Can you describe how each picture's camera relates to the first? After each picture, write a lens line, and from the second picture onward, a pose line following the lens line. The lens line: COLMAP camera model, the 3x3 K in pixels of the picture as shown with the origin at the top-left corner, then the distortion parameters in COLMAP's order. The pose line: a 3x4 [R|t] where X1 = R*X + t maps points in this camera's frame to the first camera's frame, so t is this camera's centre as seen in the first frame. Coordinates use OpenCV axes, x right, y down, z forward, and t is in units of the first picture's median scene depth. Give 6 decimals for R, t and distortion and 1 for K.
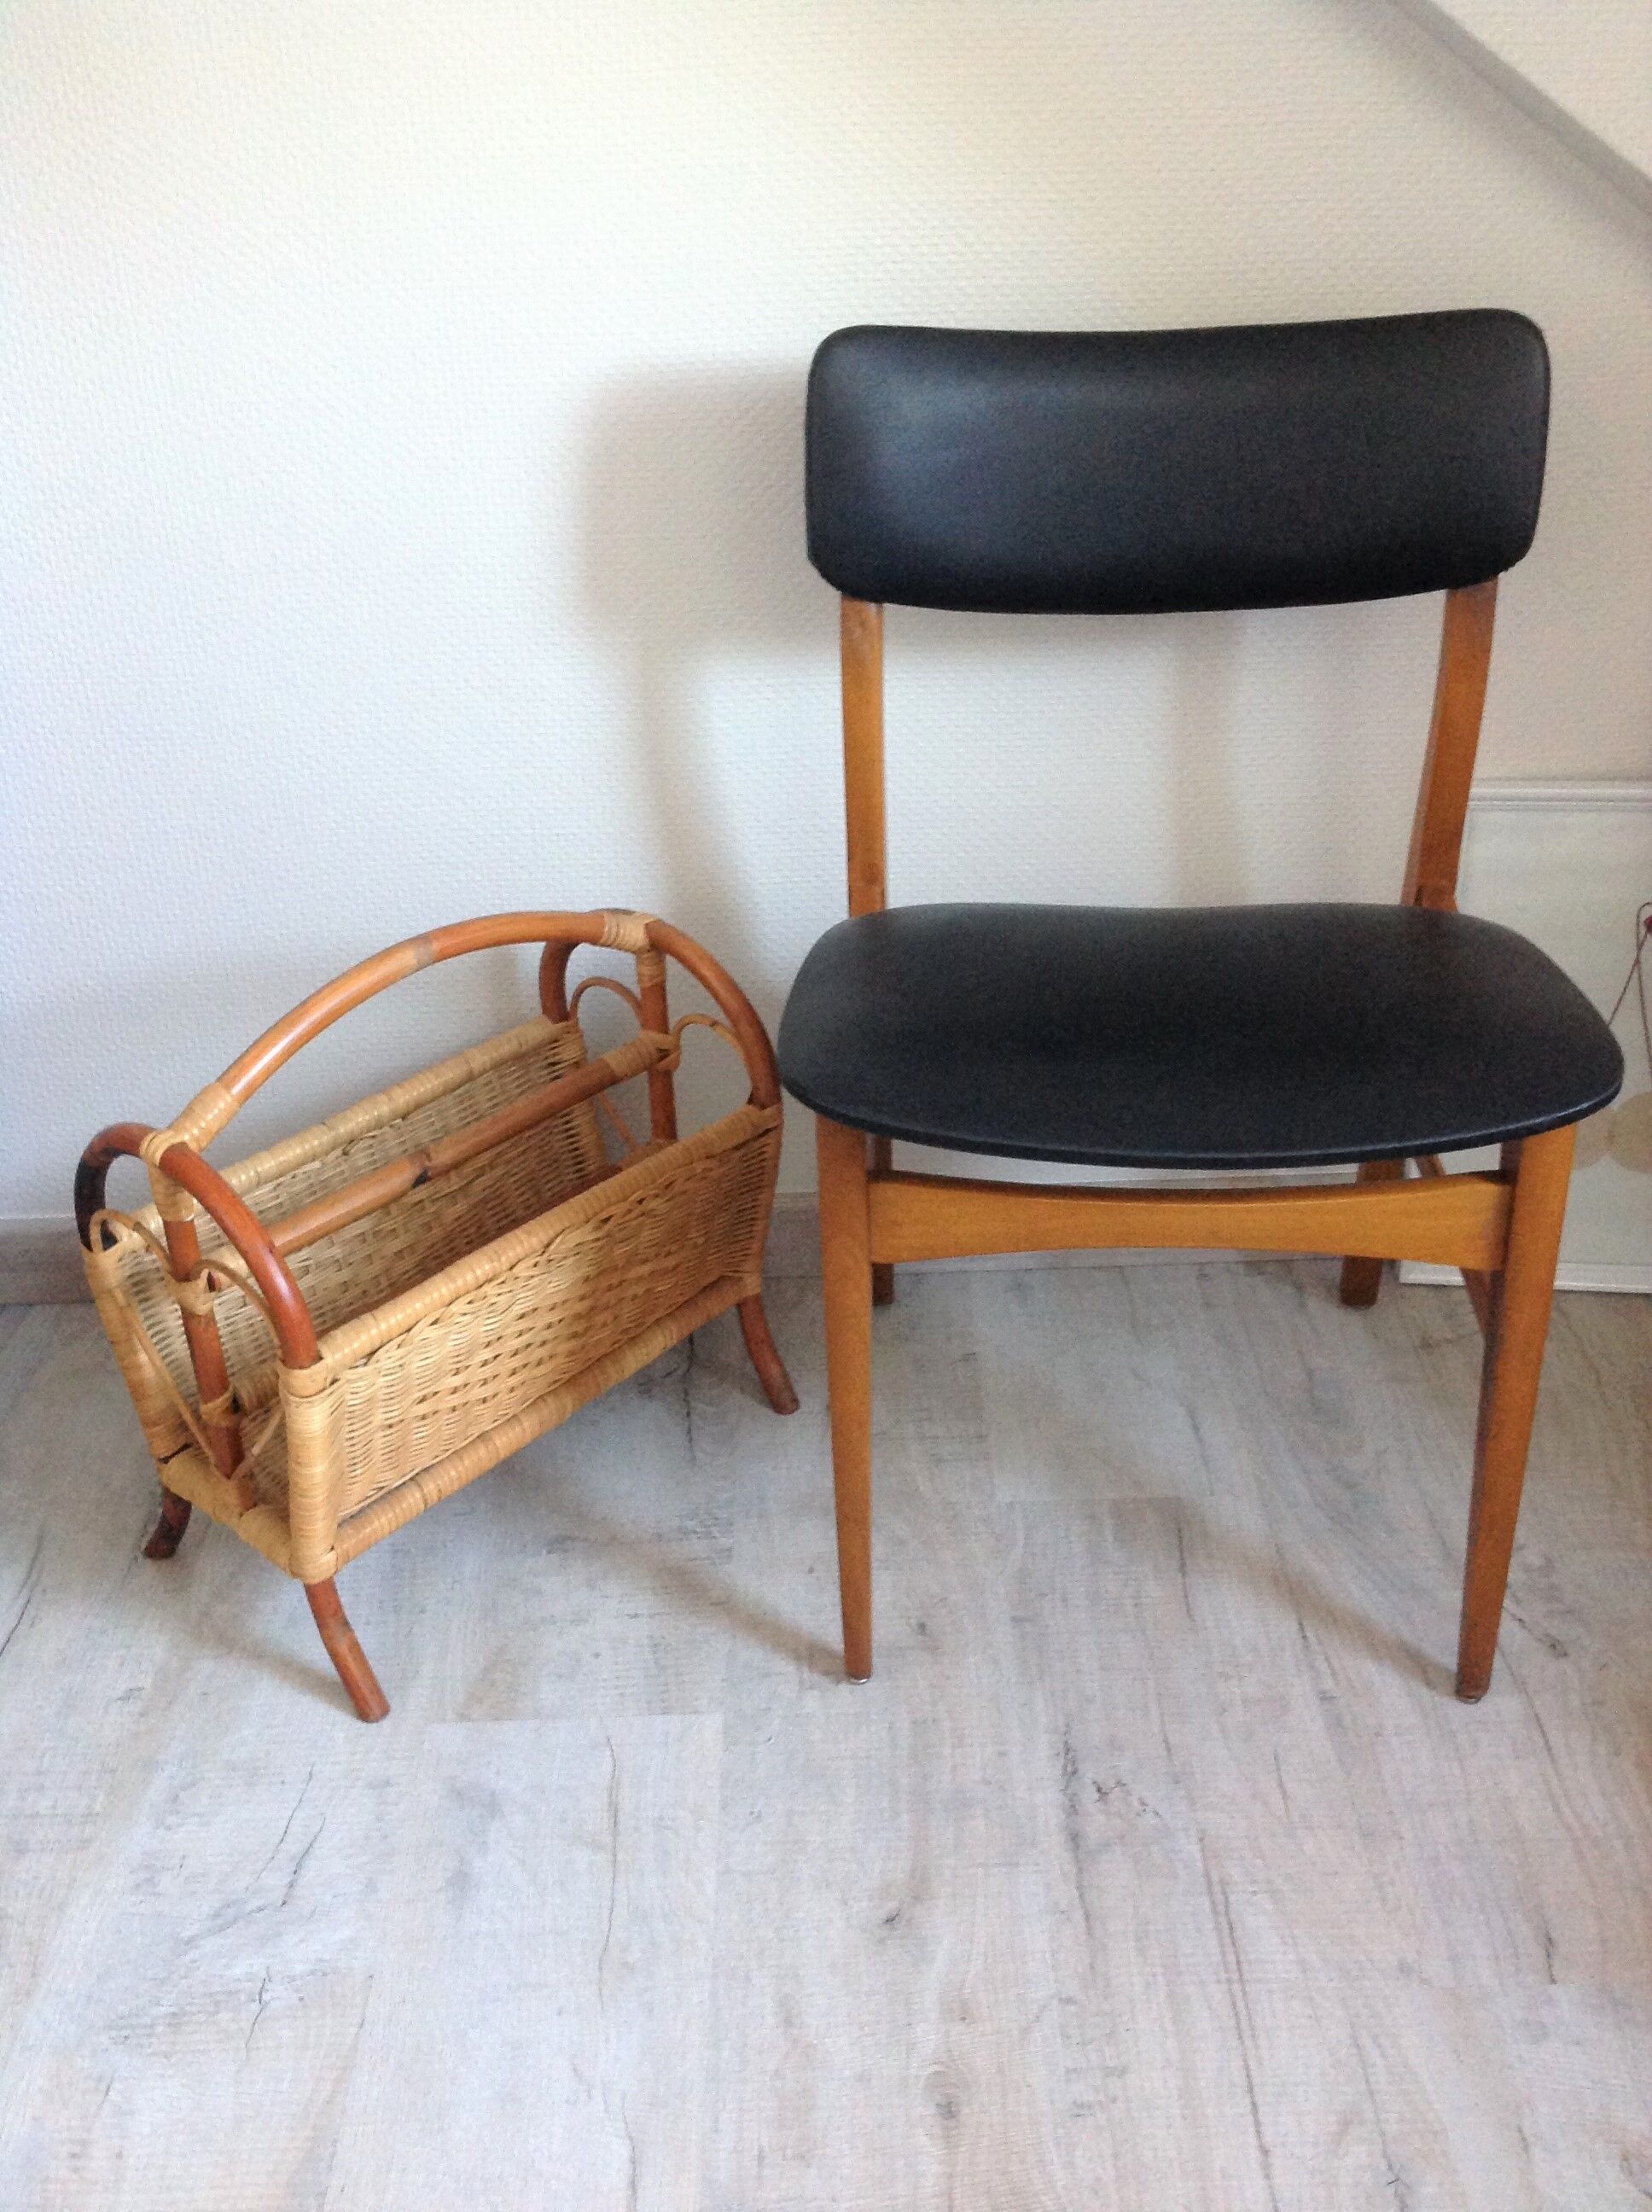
lens RADIAL K [[2102.0, 0, 840.8], [0, 2102.0, 1039.9], [0, 0, 1]] dist [-0.008895, 0.000000]
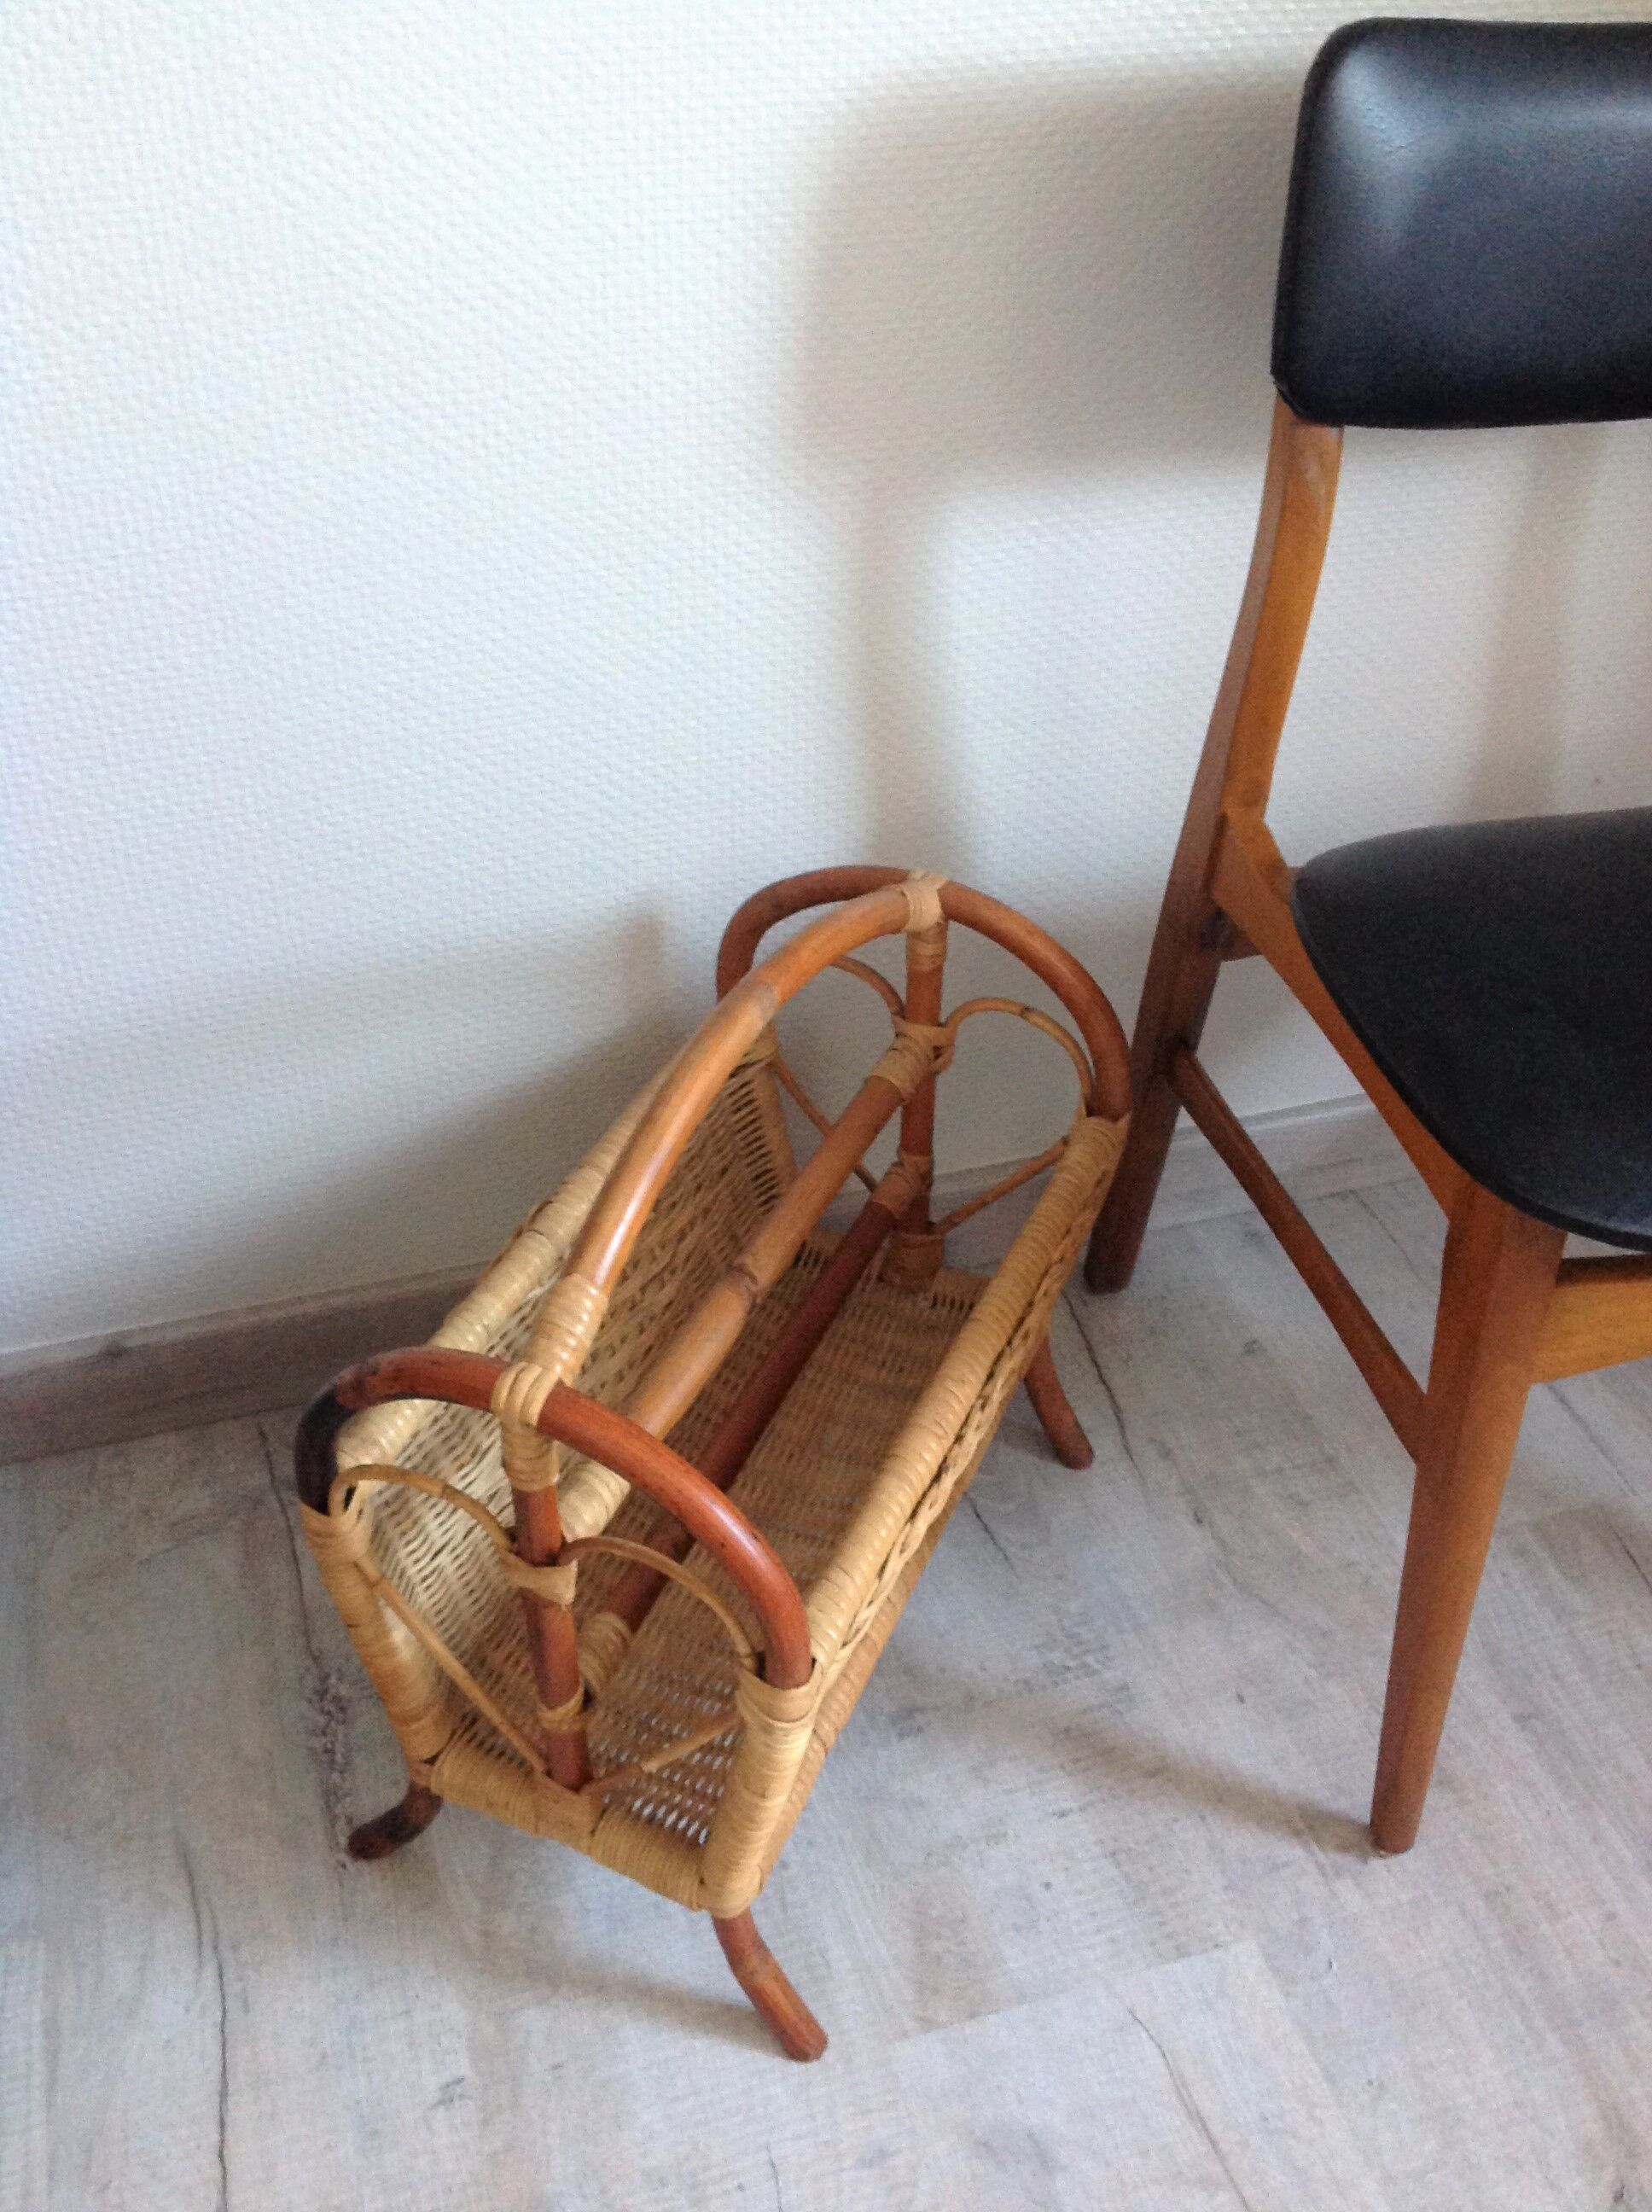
lens RADIAL K [[2102.0, 0, 801.1], [0, 2102.0, 1072.8], [0, 0, 1]] dist [-0.008895, 0.000000]
pose [[0.962101, -0.134728, 0.237085, -0.347450], [0.094713, 0.980396, 0.172780, -0.134717], [-0.255716, -0.143777, 0.956001, 0.348148]]
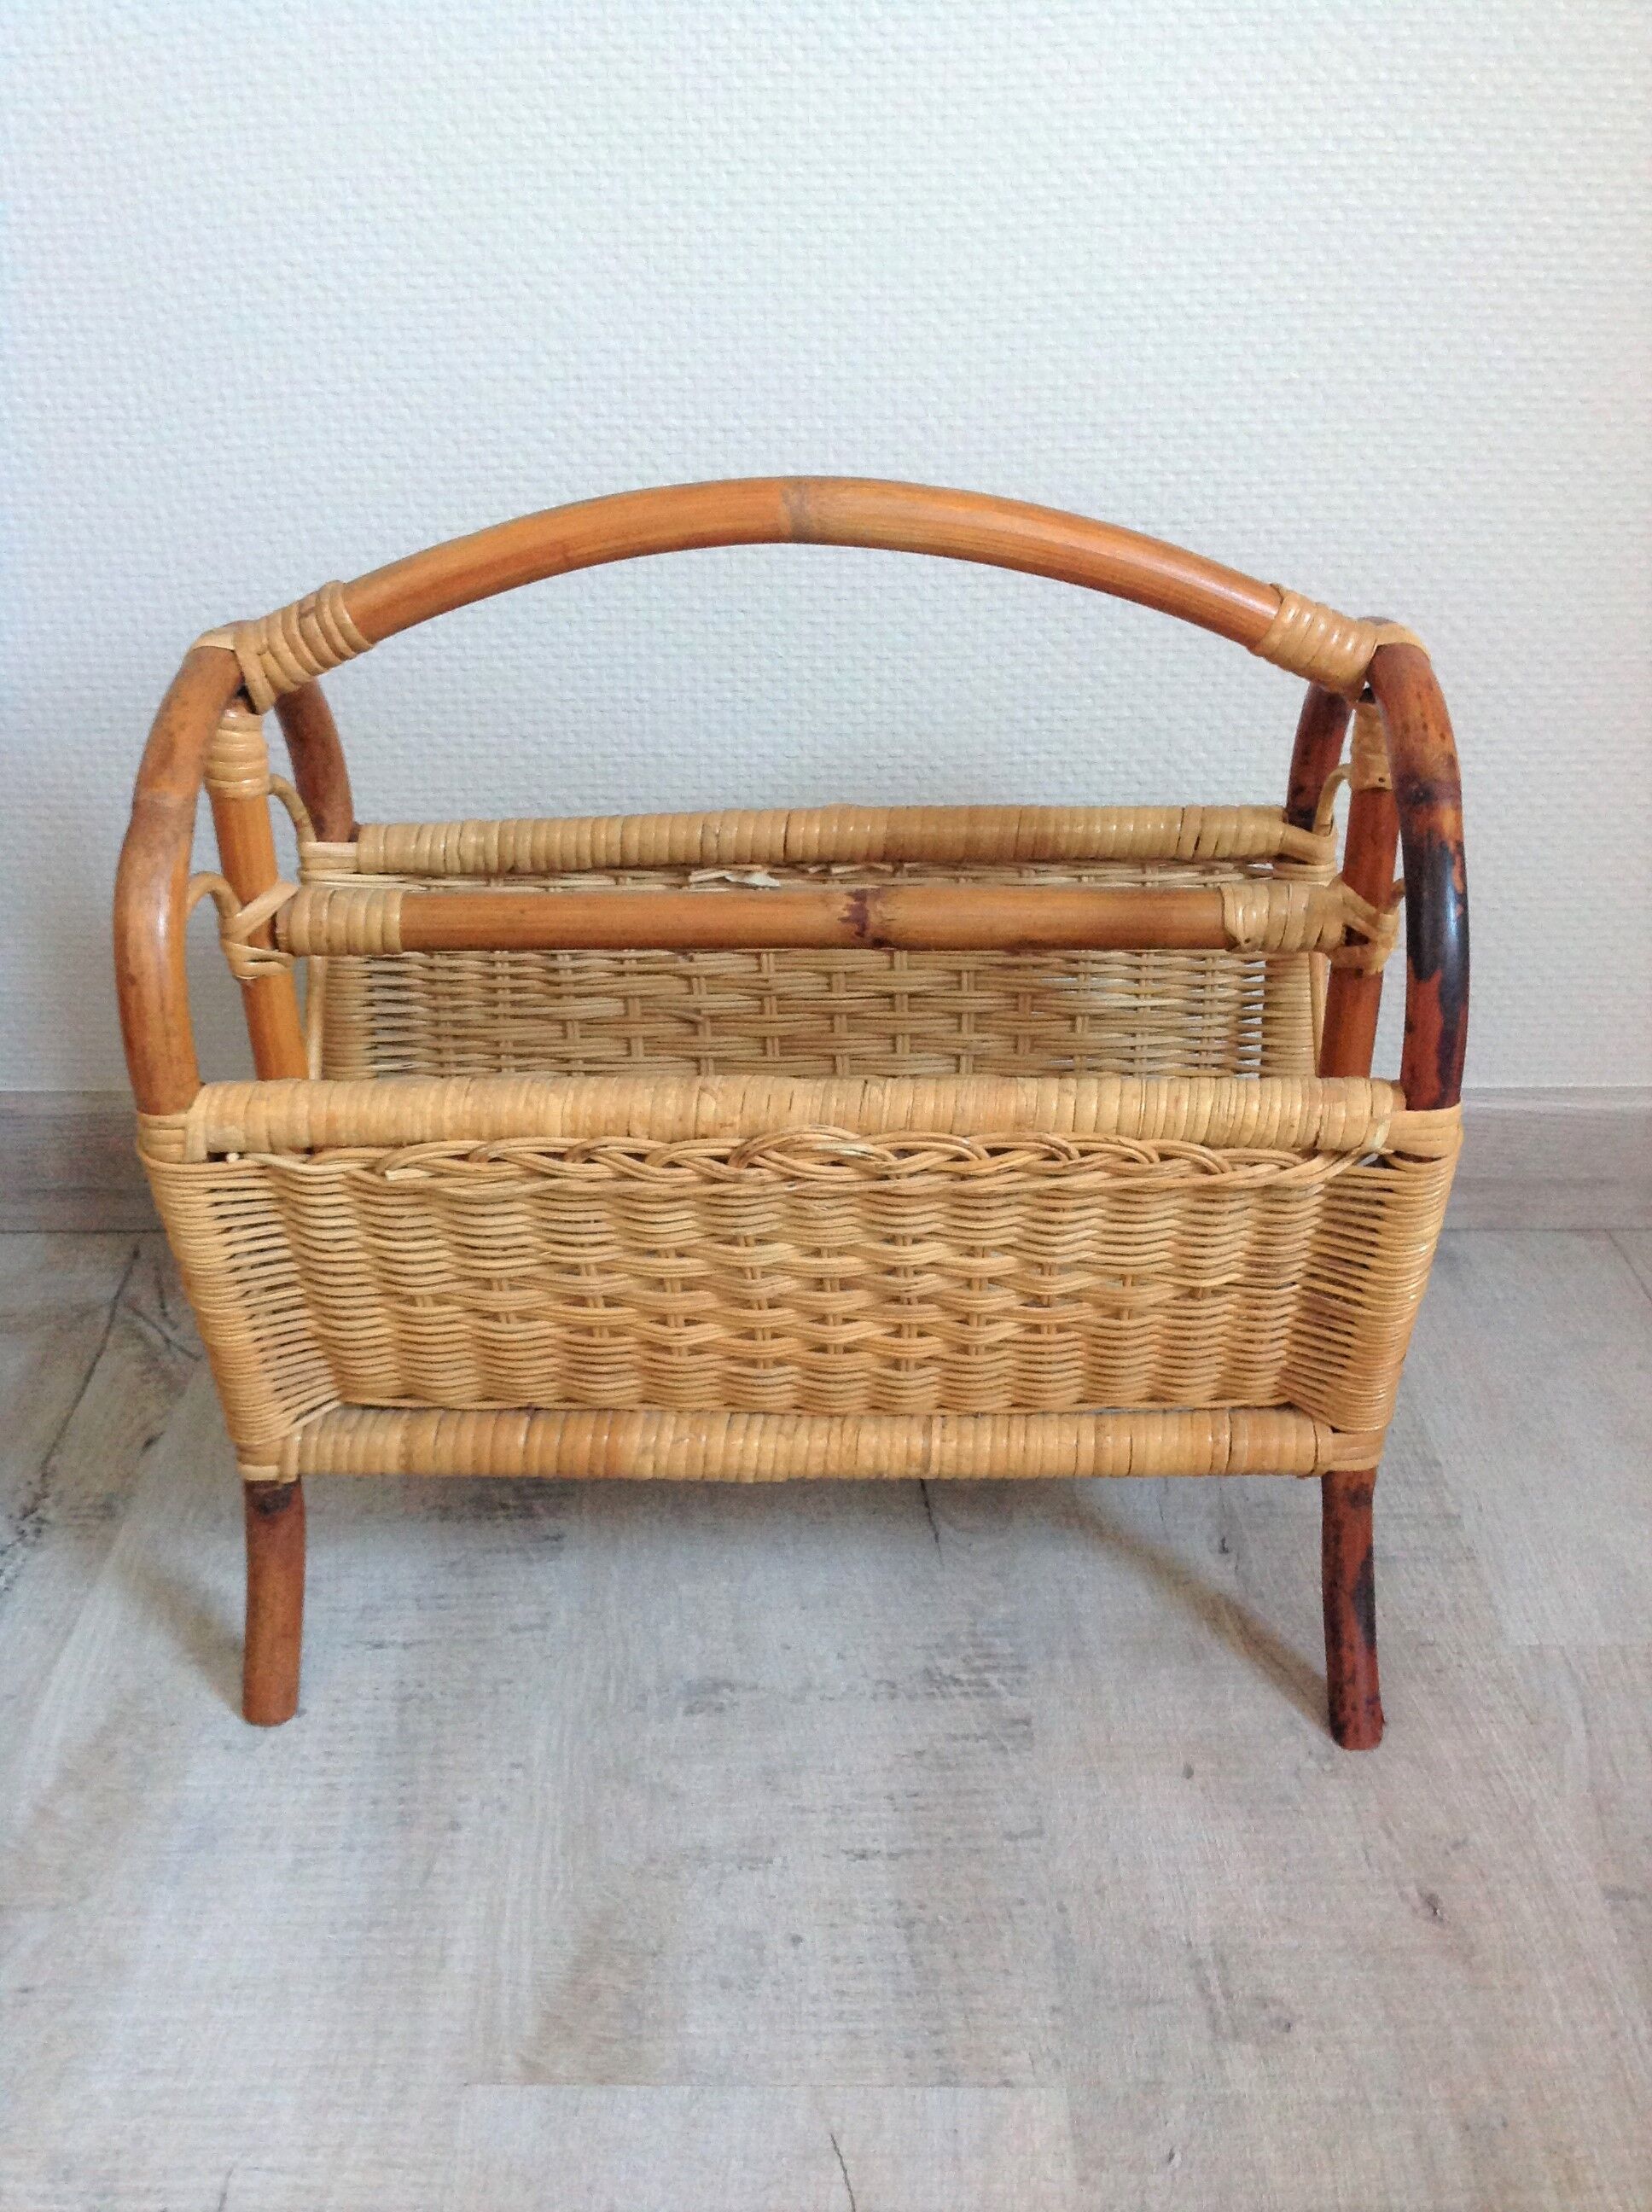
lens RADIAL K [[2102.0, 0, 809.7], [0, 2102.0, 1097.2], [0, 0, 1]] dist [-0.008895, 0.000000]
pose [[0.999308, 0.032208, -0.018595, -0.111851], [-0.031658, 0.999074, 0.029142, 0.075803], [0.019517, -0.028533, 0.999402, 0.506103]]
